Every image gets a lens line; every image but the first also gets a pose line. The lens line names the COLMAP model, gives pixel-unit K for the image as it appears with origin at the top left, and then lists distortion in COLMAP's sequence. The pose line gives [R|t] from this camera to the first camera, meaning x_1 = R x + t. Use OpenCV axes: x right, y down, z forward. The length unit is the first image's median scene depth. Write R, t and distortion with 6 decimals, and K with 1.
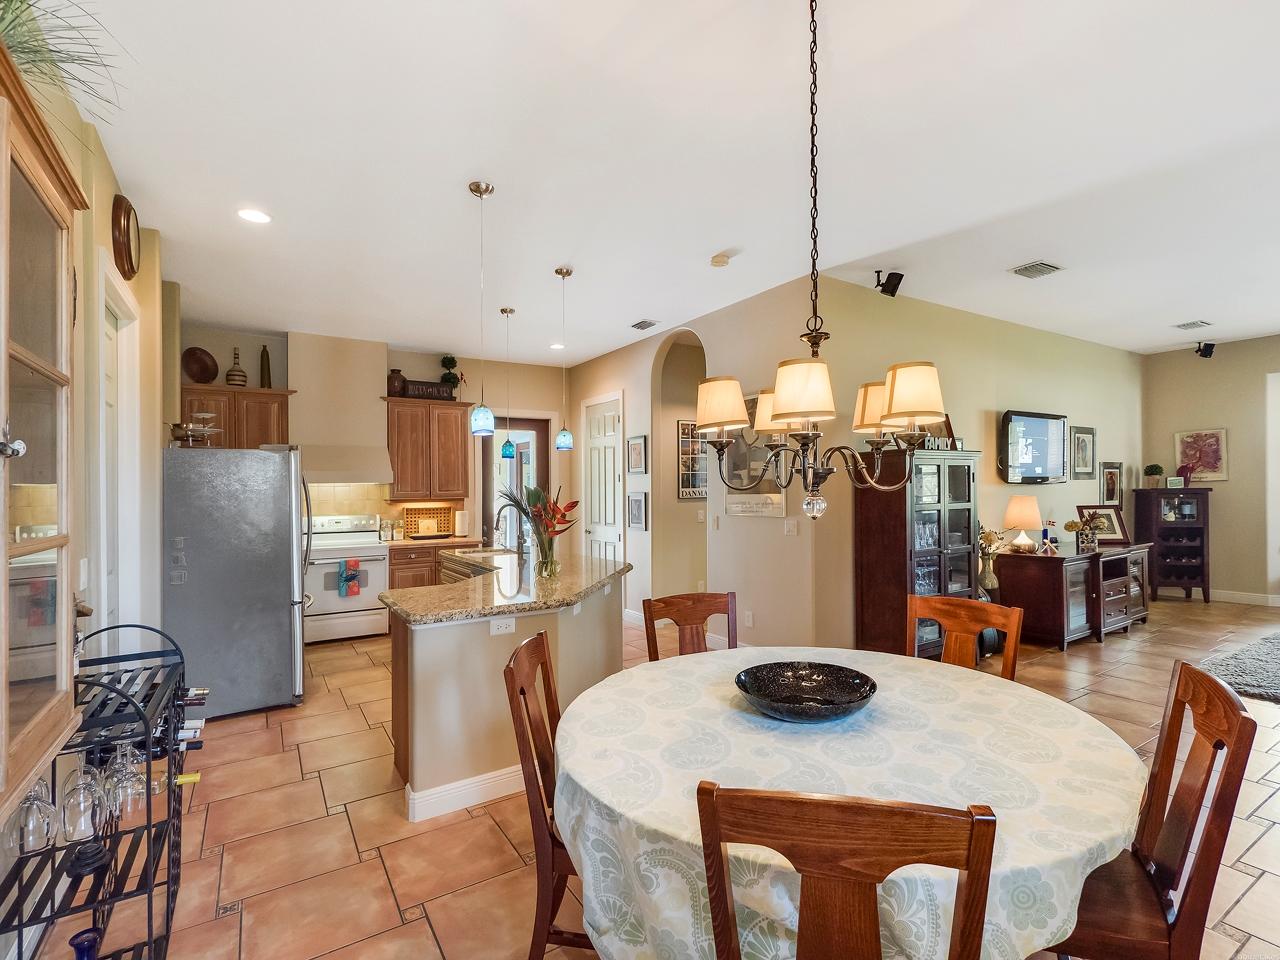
lens RADIAL K [[629.8, 0, 642.7], [0, 629.8, 499.1], [0, 0, 1]] dist [-0.001537, -0.000074]
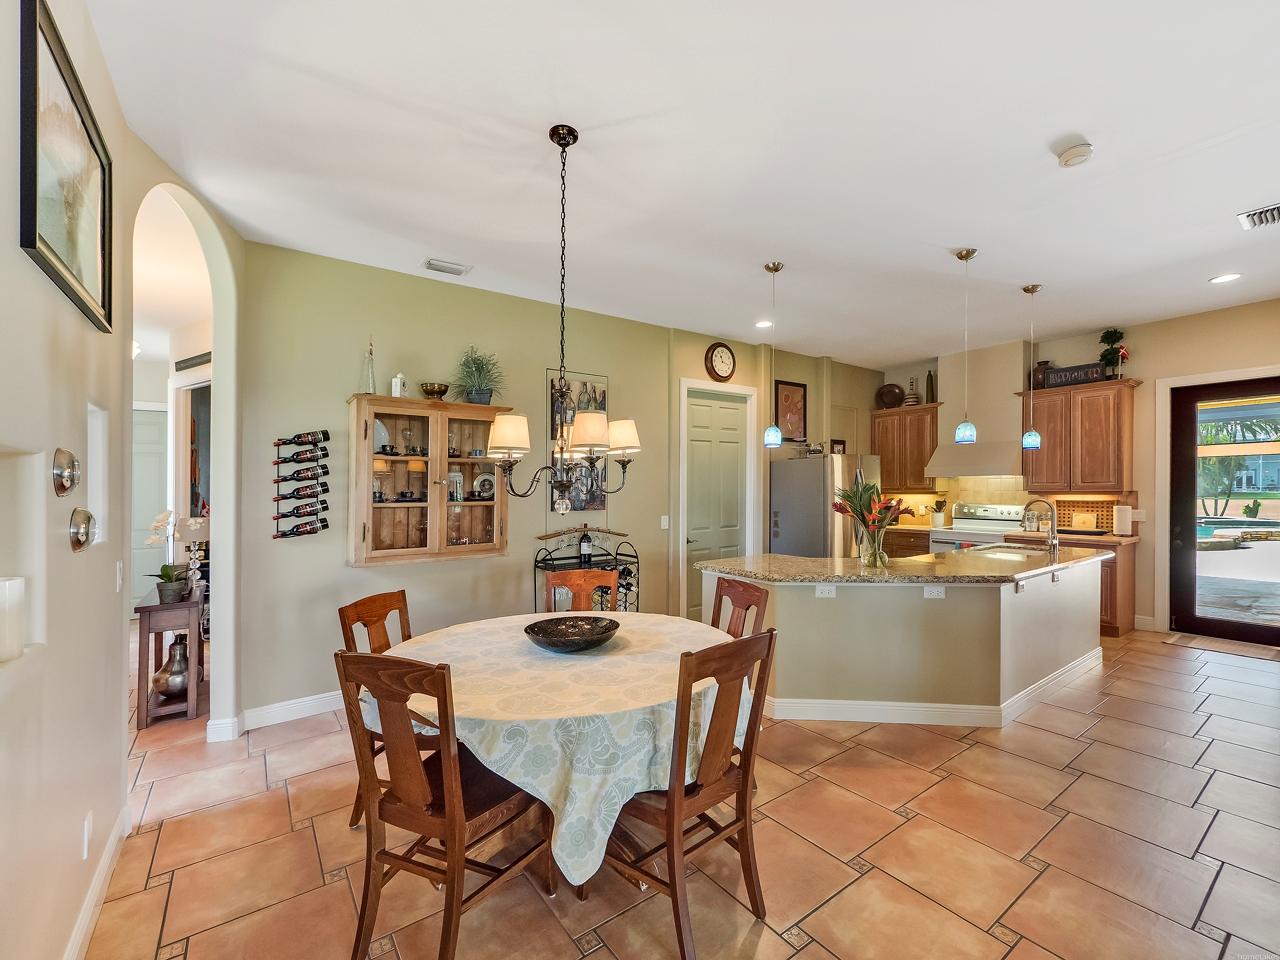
lens RADIAL K [[556.7, 0, 640.0], [0, 556.7, 480.0], [0, 0, 1]] dist [-0.018409, -0.000258]
pose [[0.028888, 0.001003, -0.999582, 0.469086], [-0.003424, 0.999994, 0.000904, -0.015879], [0.999577, 0.003396, 0.028891, 0.338888]]
